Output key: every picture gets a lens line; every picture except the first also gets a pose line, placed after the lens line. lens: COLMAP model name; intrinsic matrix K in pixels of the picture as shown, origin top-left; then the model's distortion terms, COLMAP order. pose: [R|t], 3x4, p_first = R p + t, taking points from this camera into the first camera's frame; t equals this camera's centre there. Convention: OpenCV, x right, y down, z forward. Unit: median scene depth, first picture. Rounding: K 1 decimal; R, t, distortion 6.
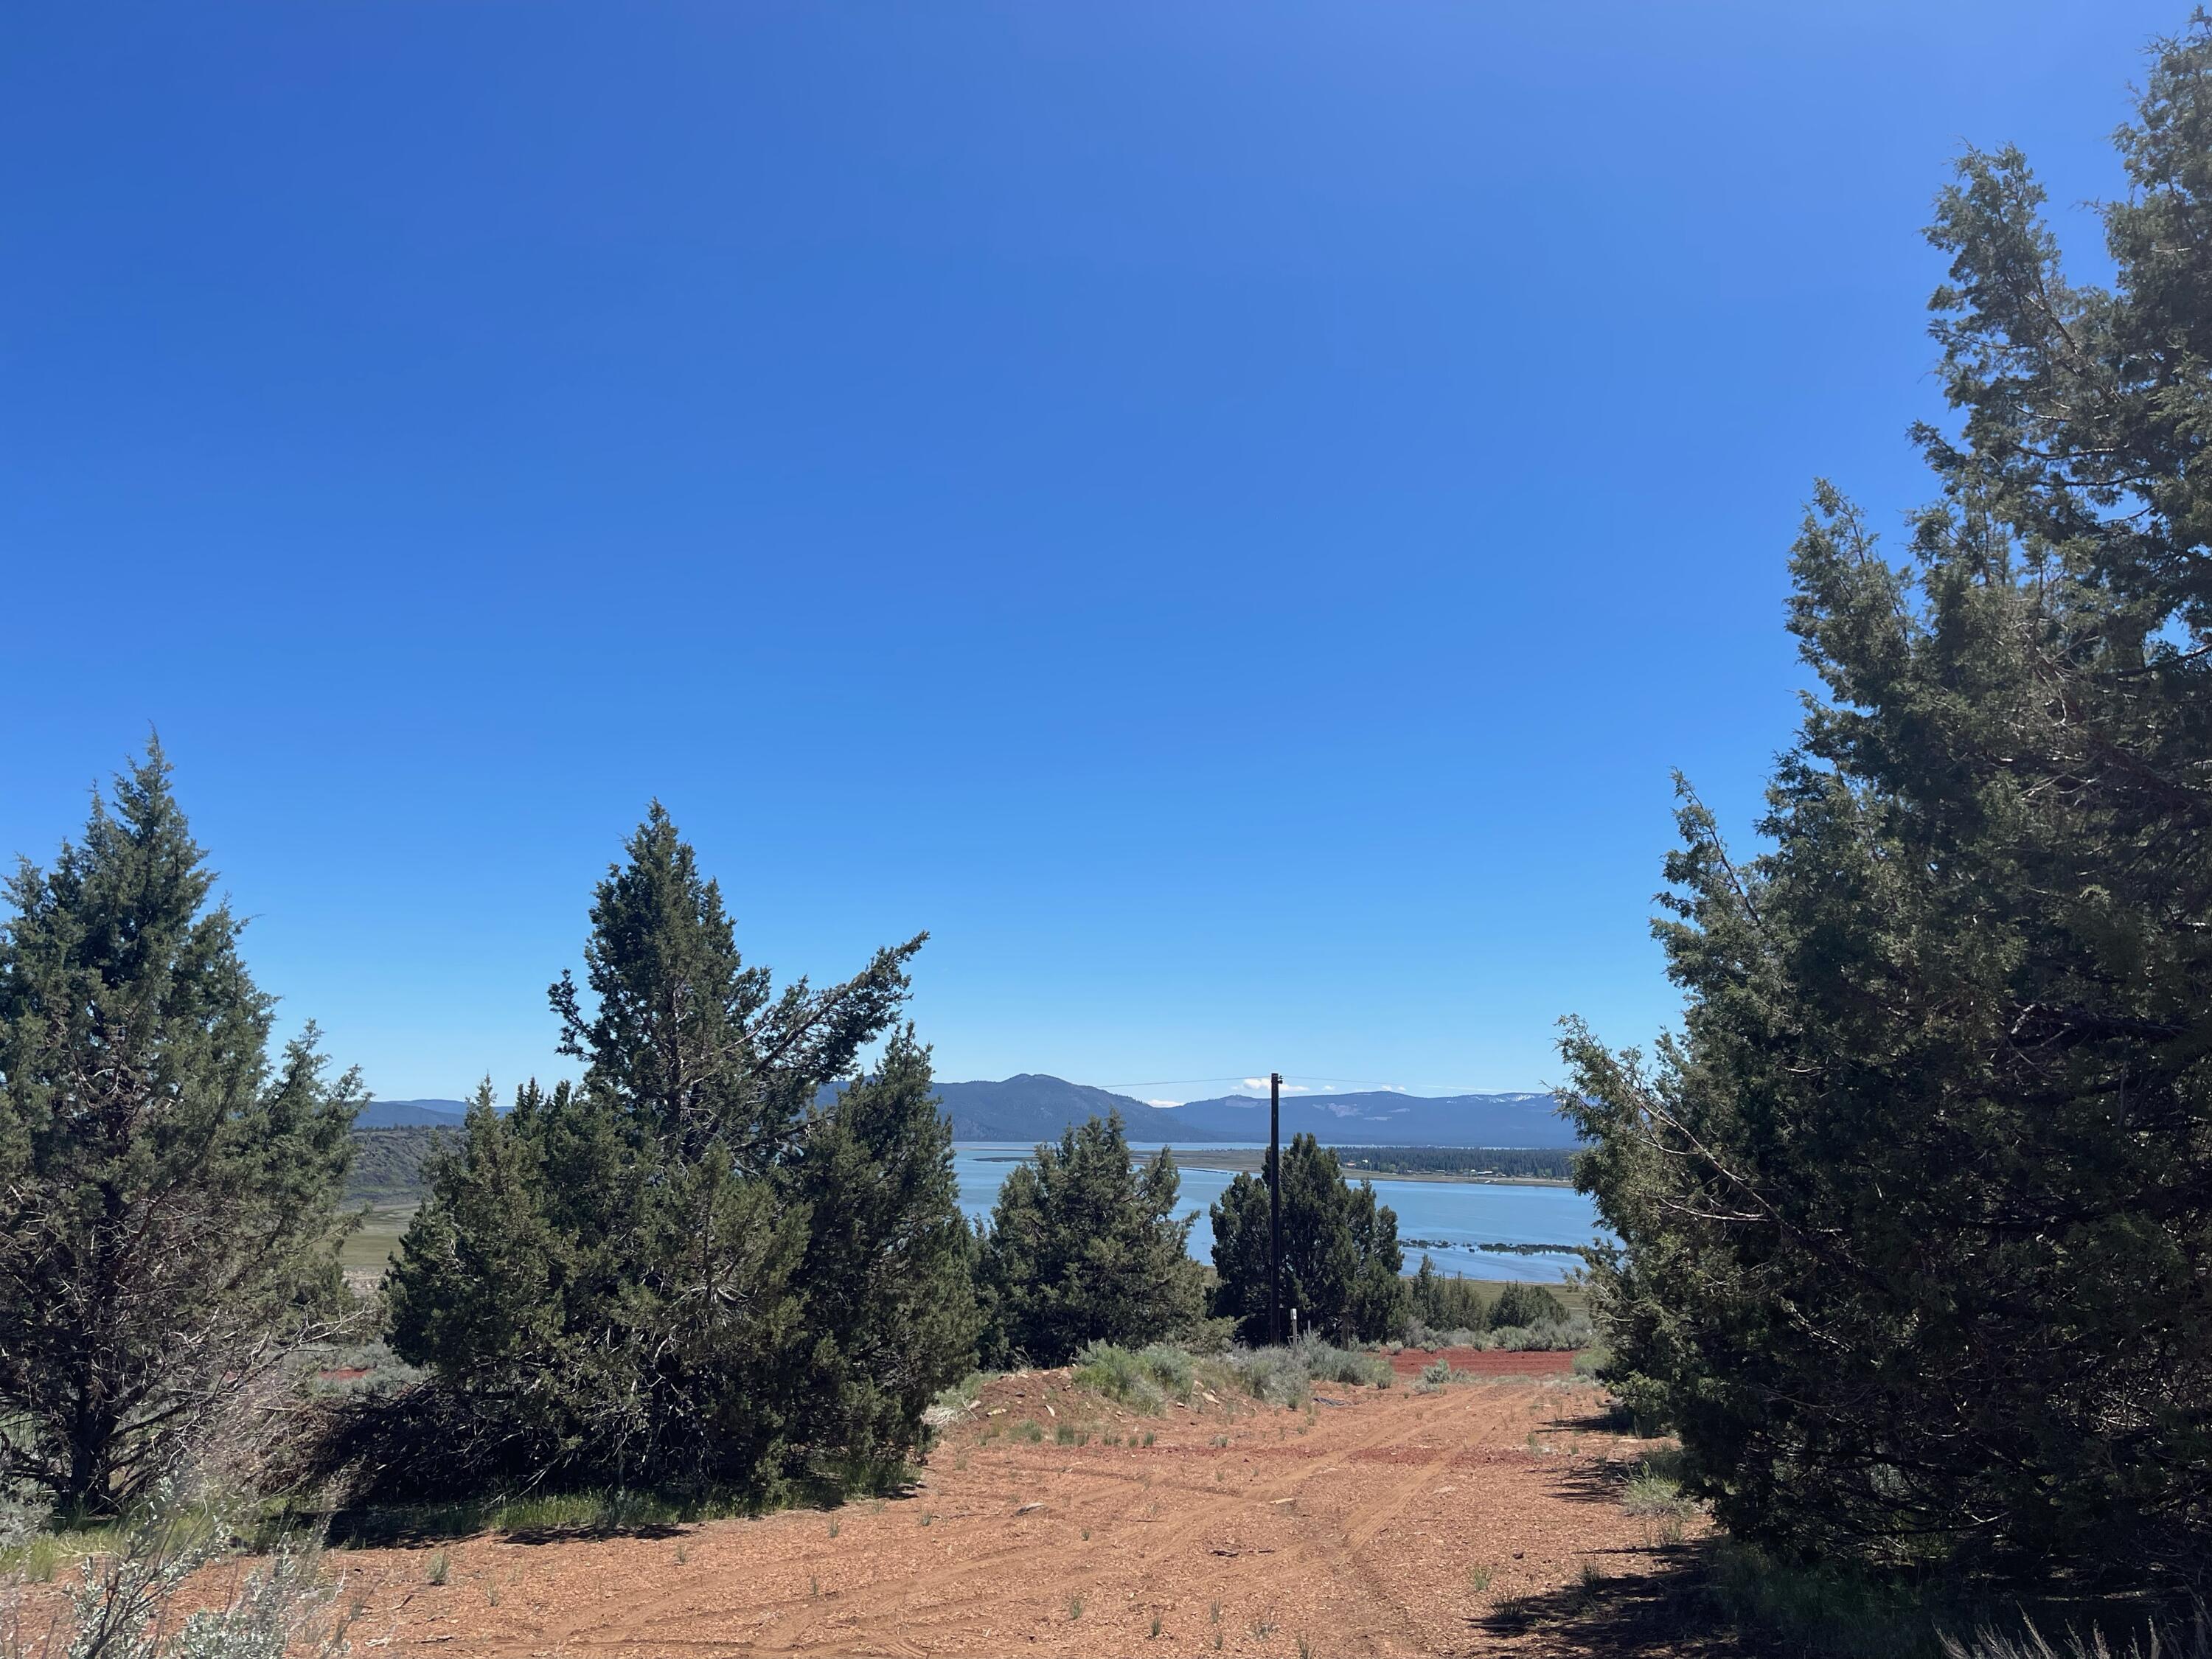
lens RADIAL K [[1677.1, 0, 1100.3], [0, 1677.1, 825.0], [0, 0, 1]] dist [0.073720, -0.037396]
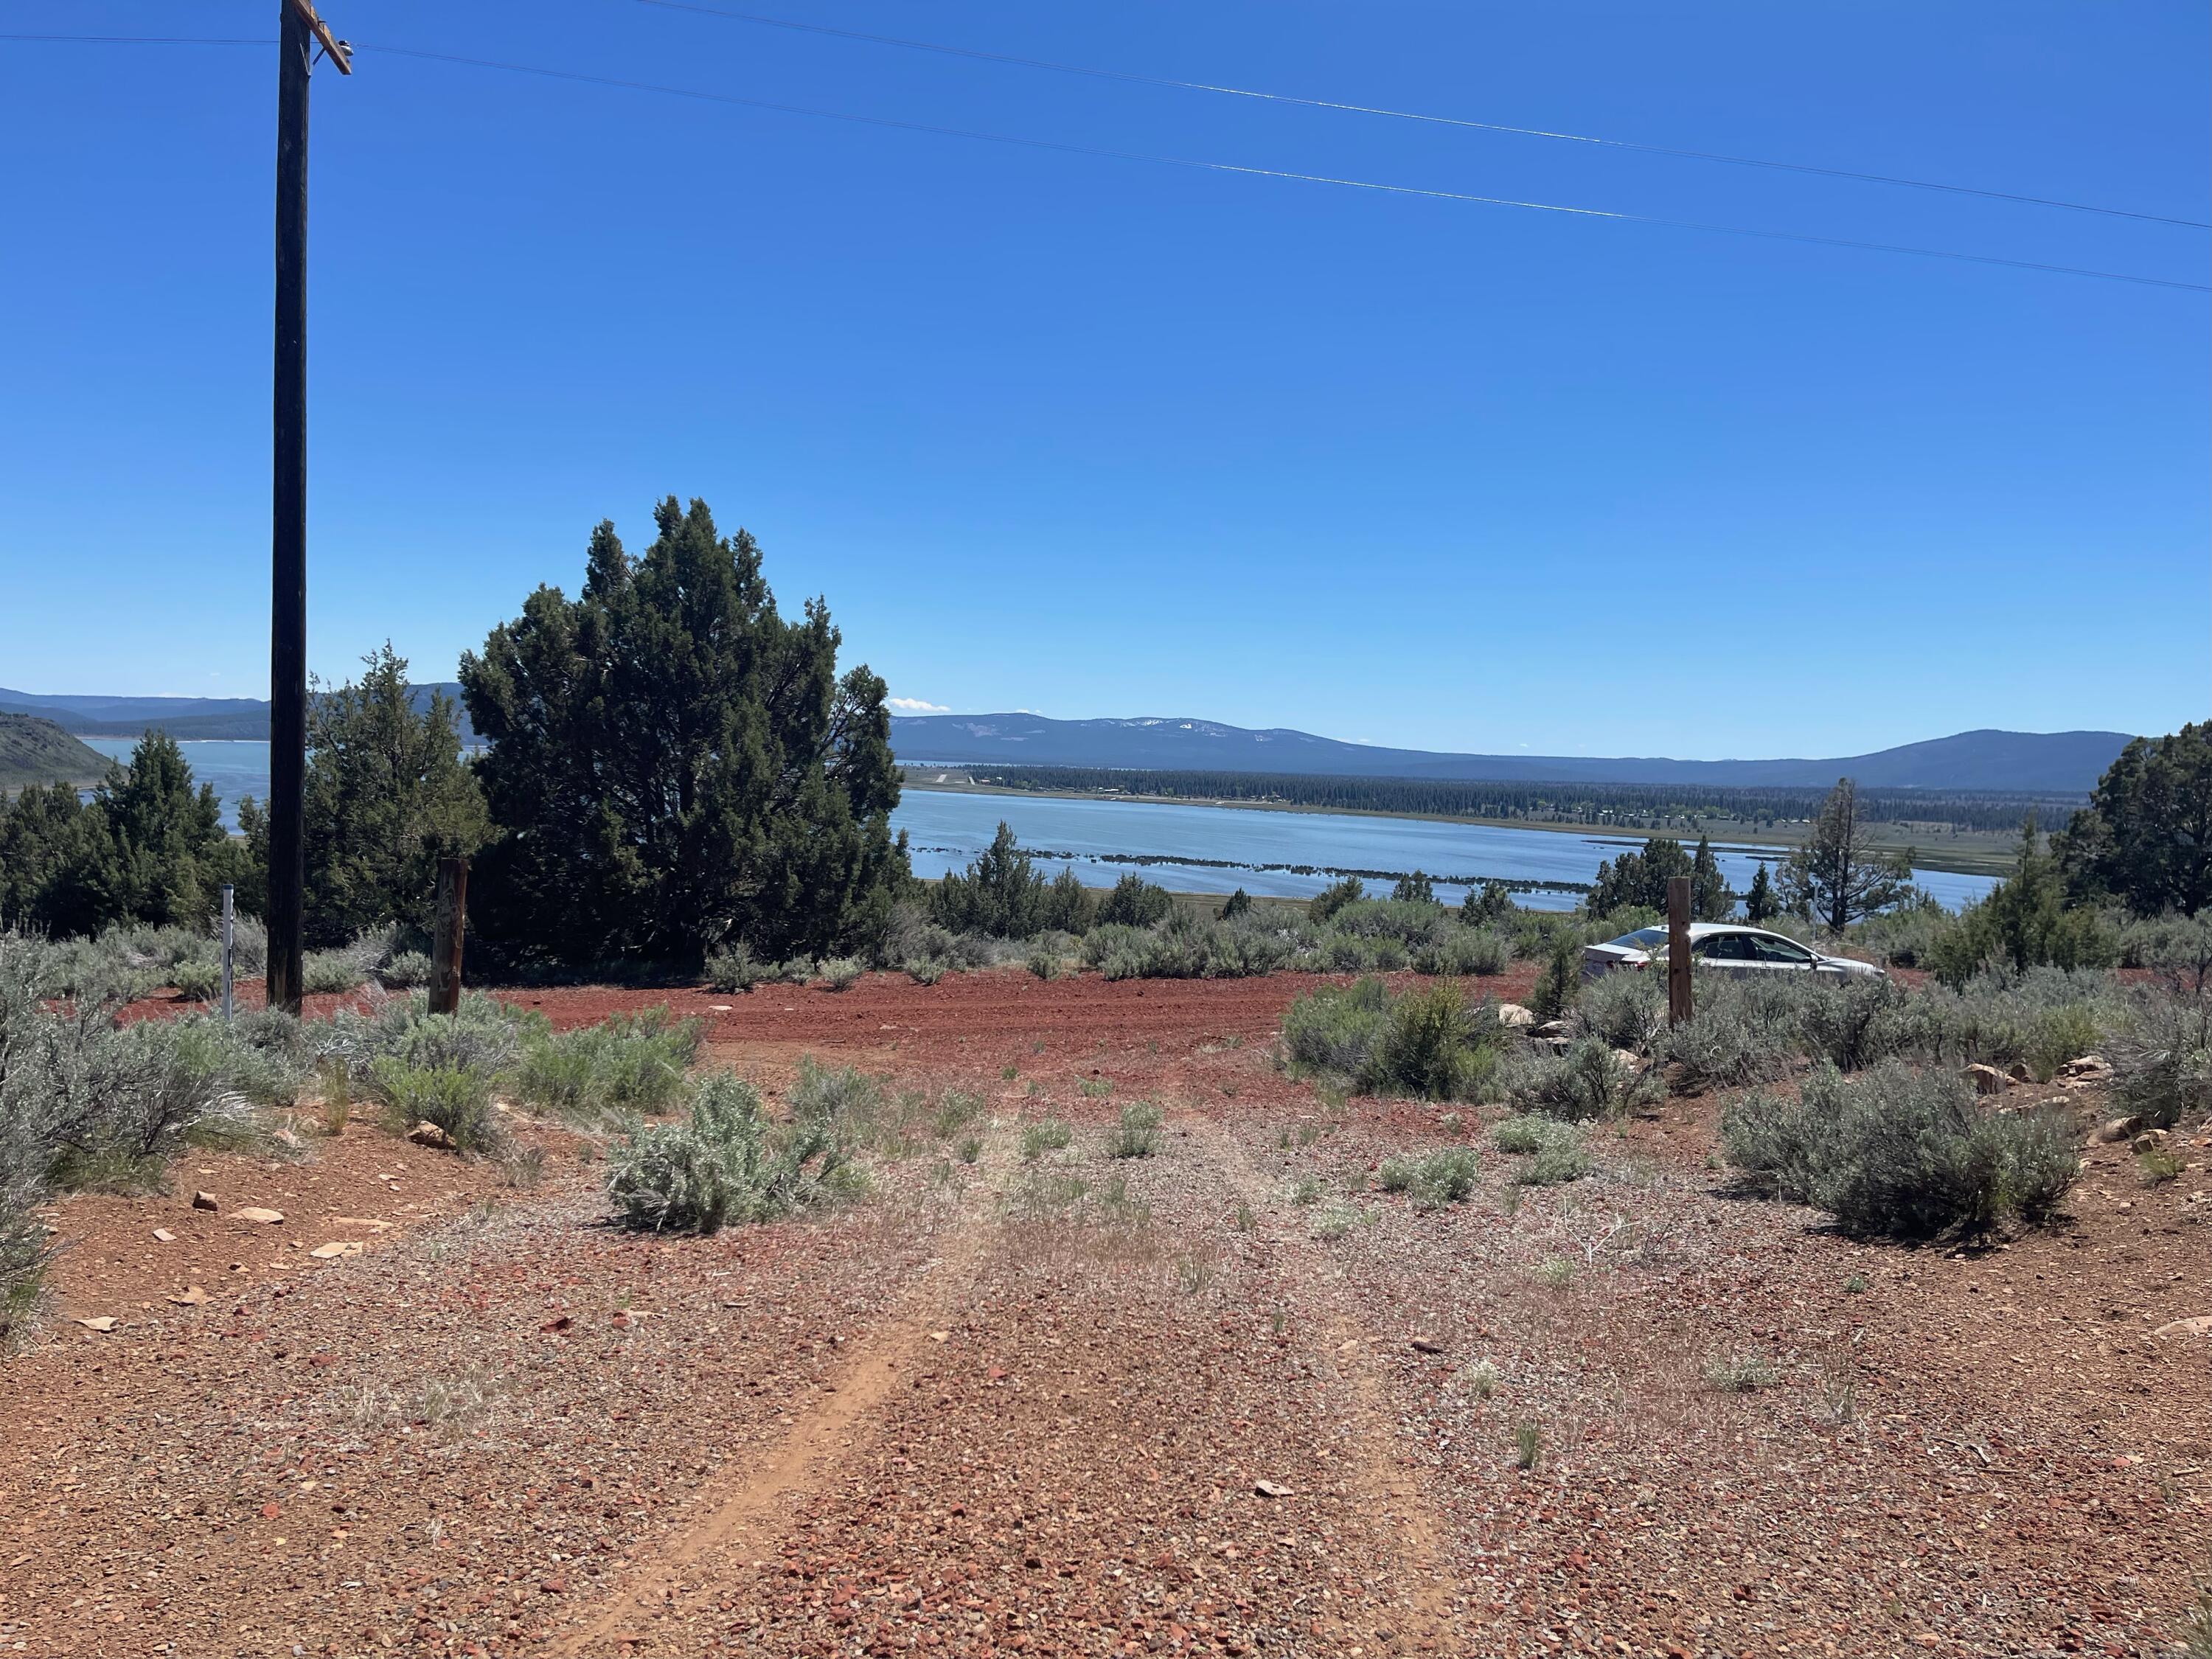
lens RADIAL K [[1677.1, 0, 1102.3], [0, 1677.1, 824.2], [0, 0, 1]] dist [0.073720, -0.037396]
pose [[0.977041, 0.016190, 0.212435, 0.138385], [-0.063026, 0.974444, 0.215606, 0.168961], [-0.203515, -0.224044, 0.953093, 0.563835]]
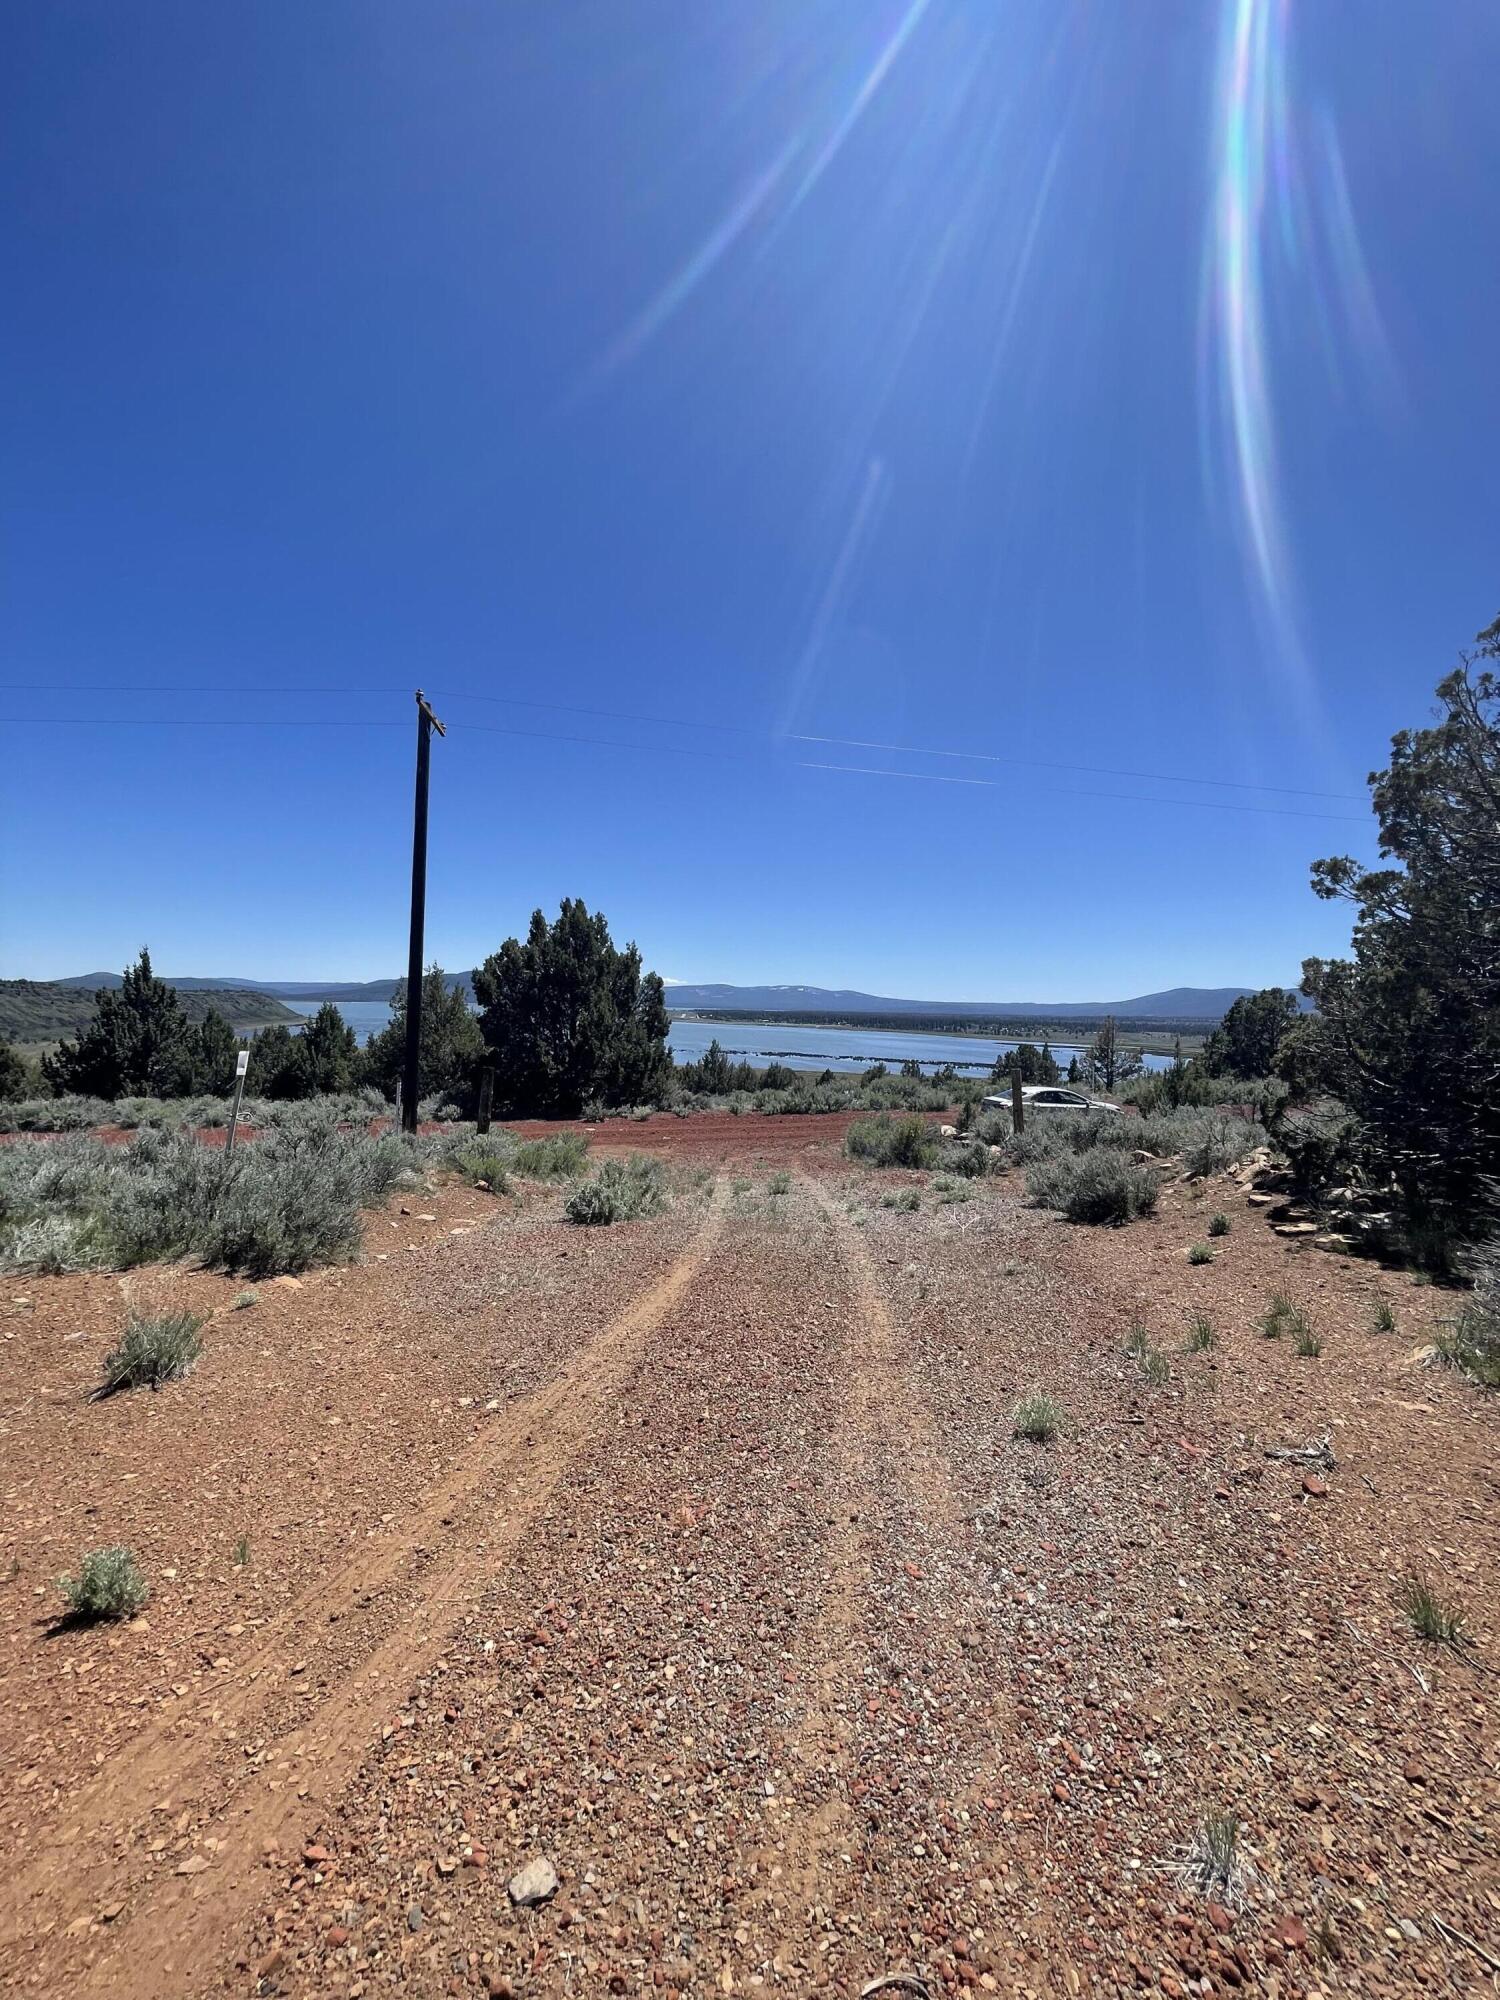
lens RADIAL K [[807.6, 0, 741.9], [0, 807.6, 970.3], [0, 0, 1]] dist [0.018288, -0.000377]
pose [[0.981877, 0.020660, 0.188391, 0.132962], [-0.046862, 0.989640, 0.135707, 0.161164], [-0.183635, -0.142076, 0.972673, 0.543213]]
